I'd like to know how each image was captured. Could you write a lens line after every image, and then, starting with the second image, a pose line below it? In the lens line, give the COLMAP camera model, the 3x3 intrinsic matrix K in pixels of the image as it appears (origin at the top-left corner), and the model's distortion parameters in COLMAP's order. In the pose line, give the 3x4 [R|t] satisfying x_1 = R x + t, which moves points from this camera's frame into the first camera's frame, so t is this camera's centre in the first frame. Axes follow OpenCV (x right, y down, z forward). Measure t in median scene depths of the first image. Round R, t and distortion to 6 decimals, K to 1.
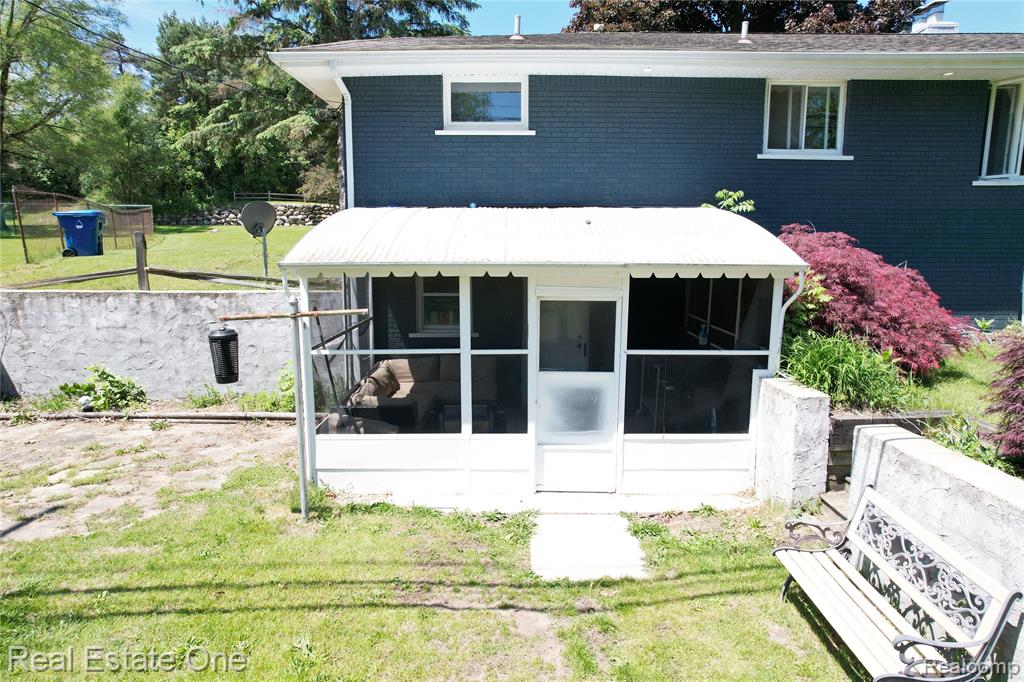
lens RADIAL K [[650.5, 0, 514.8], [0, 650.5, 341.8], [0, 0, 1]] dist [-0.065404, 0.052474]
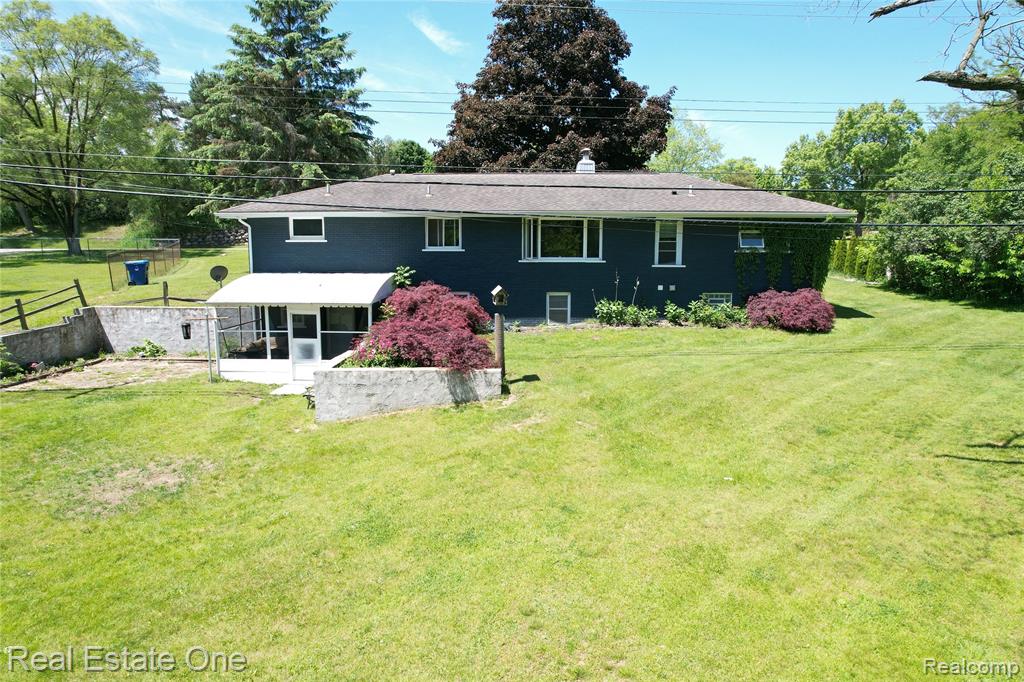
lens RADIAL K [[650.5, 0, 514.8], [0, 650.5, 339.7], [0, 0, 1]] dist [-0.065404, 0.052474]
pose [[0.998893, 0.007764, -0.046393, 0.834680], [-0.007793, 0.999970, -0.000430, 0.031818], [0.046388, 0.000791, 0.998923, -1.333177]]
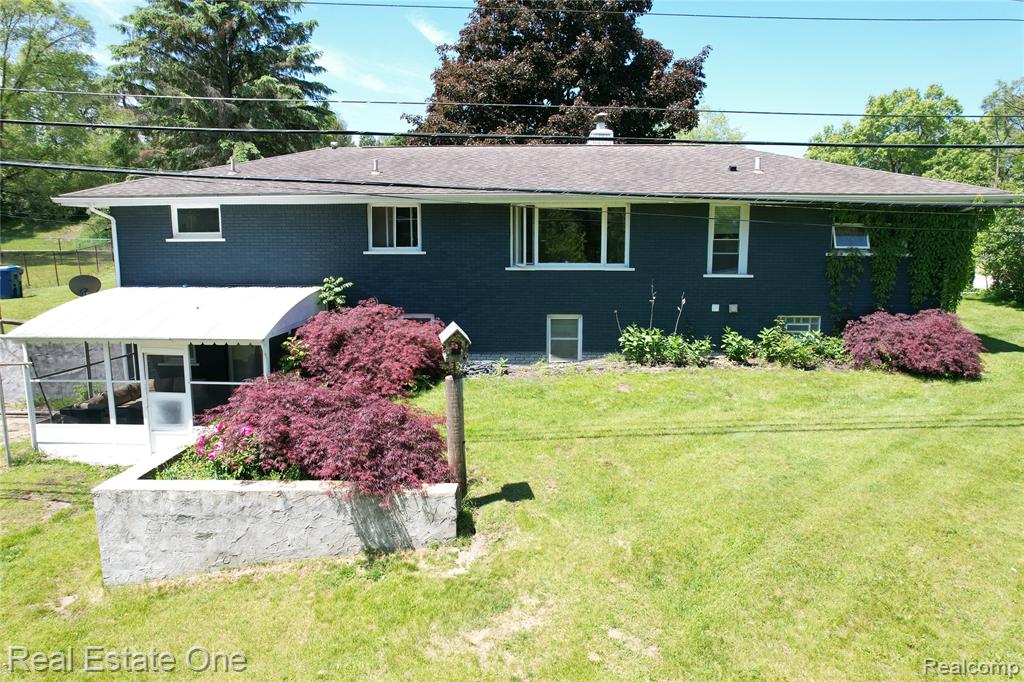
lens RADIAL K [[650.5, 0, 513.6], [0, 650.5, 339.3], [0, 0, 1]] dist [-0.065404, 0.052474]
pose [[0.998672, 0.006850, -0.051063, 0.839315], [-0.006983, 0.999973, -0.002419, -0.077988], [0.051045, 0.002773, 0.998693, -0.566873]]
